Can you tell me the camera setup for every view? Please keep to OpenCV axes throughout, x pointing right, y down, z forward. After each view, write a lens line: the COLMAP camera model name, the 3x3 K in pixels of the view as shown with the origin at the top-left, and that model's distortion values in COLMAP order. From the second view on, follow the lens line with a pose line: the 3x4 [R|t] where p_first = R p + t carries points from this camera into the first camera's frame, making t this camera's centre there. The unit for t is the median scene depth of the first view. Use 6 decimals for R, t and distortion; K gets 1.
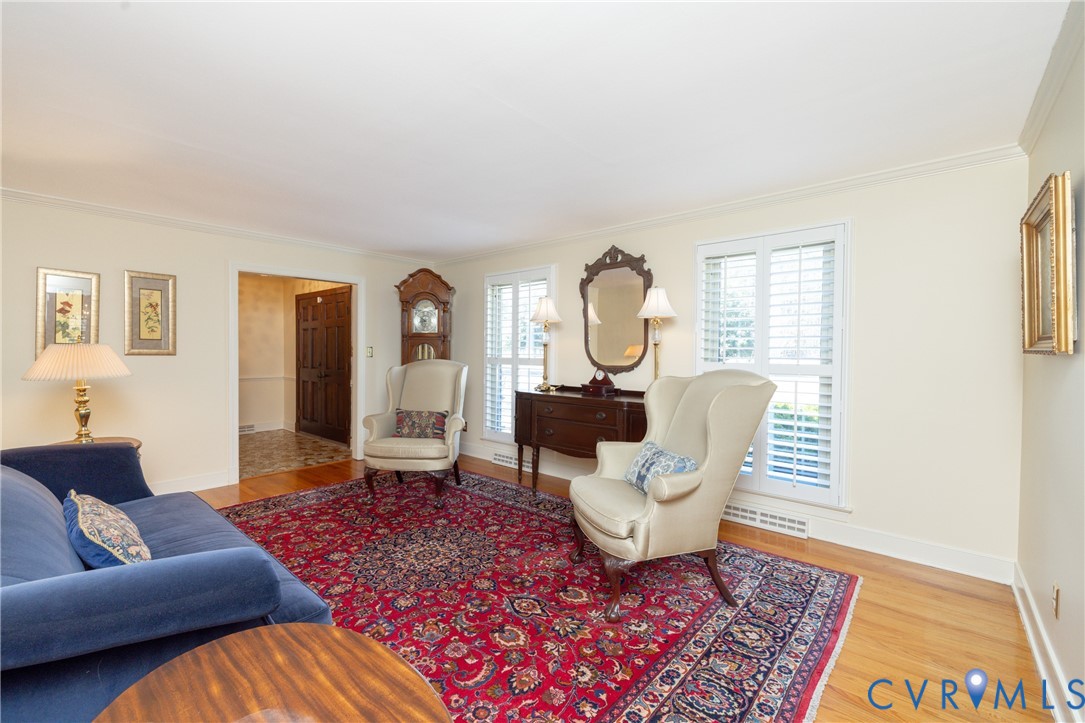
lens RADIAL K [[464.0, 0, 534.4], [0, 464.0, 354.8], [0, 0, 1]] dist [-0.012425, -0.000083]
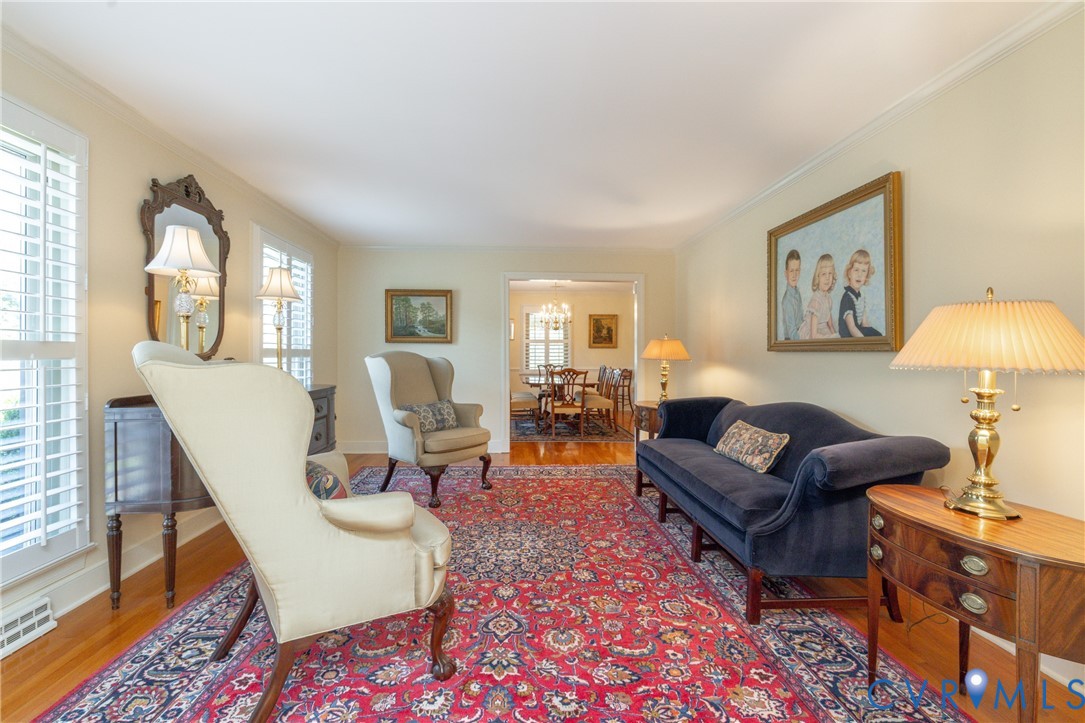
lens RADIAL K [[464.0, 0, 536.0], [0, 464.0, 352.0], [0, 0, 1]] dist [-0.012425, -0.000083]
pose [[-0.699507, -0.004391, 0.714612, -0.971751], [0.003563, 0.999947, 0.009632, 0.022580], [-0.714617, 0.009284, -0.699455, 1.655824]]
